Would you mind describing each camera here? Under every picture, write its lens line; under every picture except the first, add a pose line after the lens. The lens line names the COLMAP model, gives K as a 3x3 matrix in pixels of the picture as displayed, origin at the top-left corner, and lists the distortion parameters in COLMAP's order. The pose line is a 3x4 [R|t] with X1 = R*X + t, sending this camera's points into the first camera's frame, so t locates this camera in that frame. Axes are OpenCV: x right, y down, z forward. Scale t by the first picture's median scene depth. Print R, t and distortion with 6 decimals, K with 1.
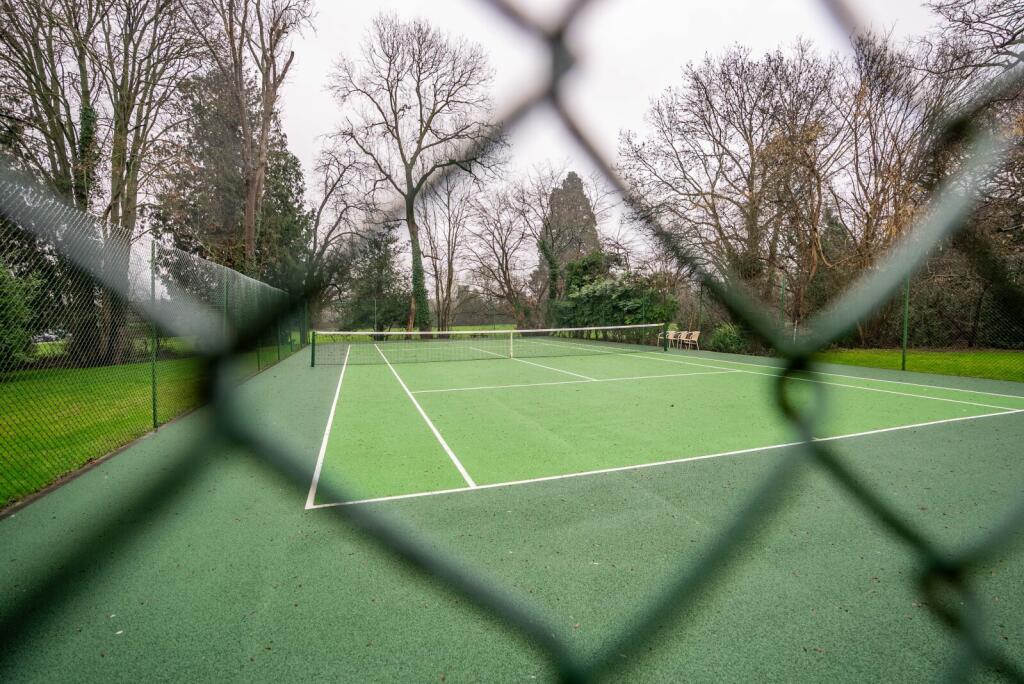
lens RADIAL K [[476.0, 0, 513.1], [0, 476.0, 339.5], [0, 0, 1]] dist [-0.064891, 0.024385]
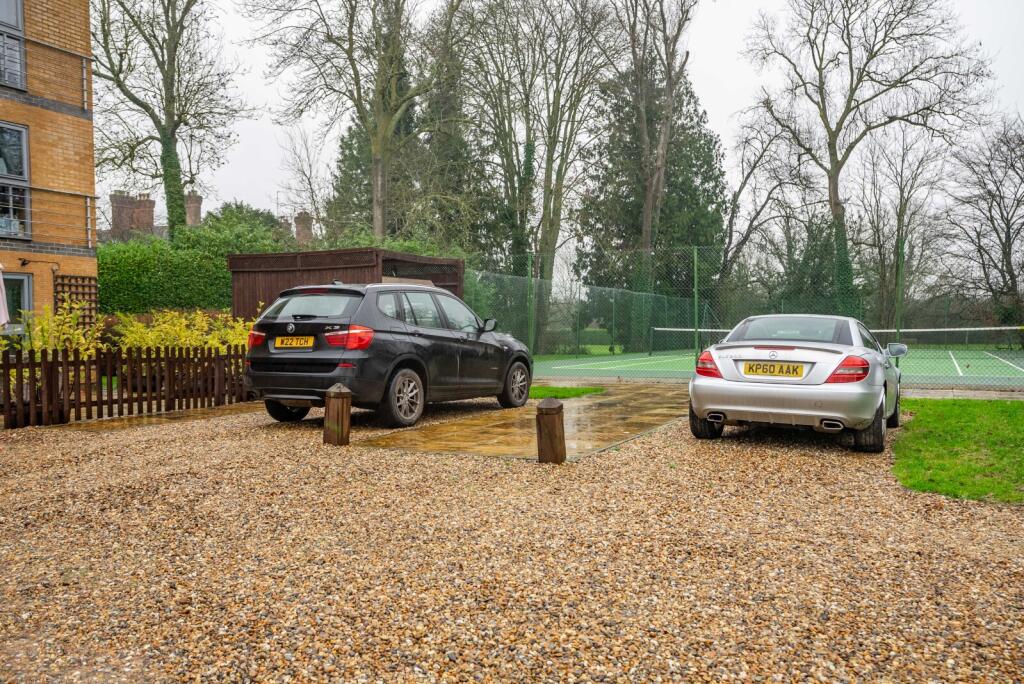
lens RADIAL K [[819.9, 0, 512.0], [0, 819.9, 342.0], [0, 0, 1]] dist [0.070477, -0.001373]
pose [[0.723850, 0.020598, -0.689650, 0.371175], [-0.048285, 0.998616, -0.020854, 0.044860], [0.688266, 0.048395, 0.723842, -0.395859]]
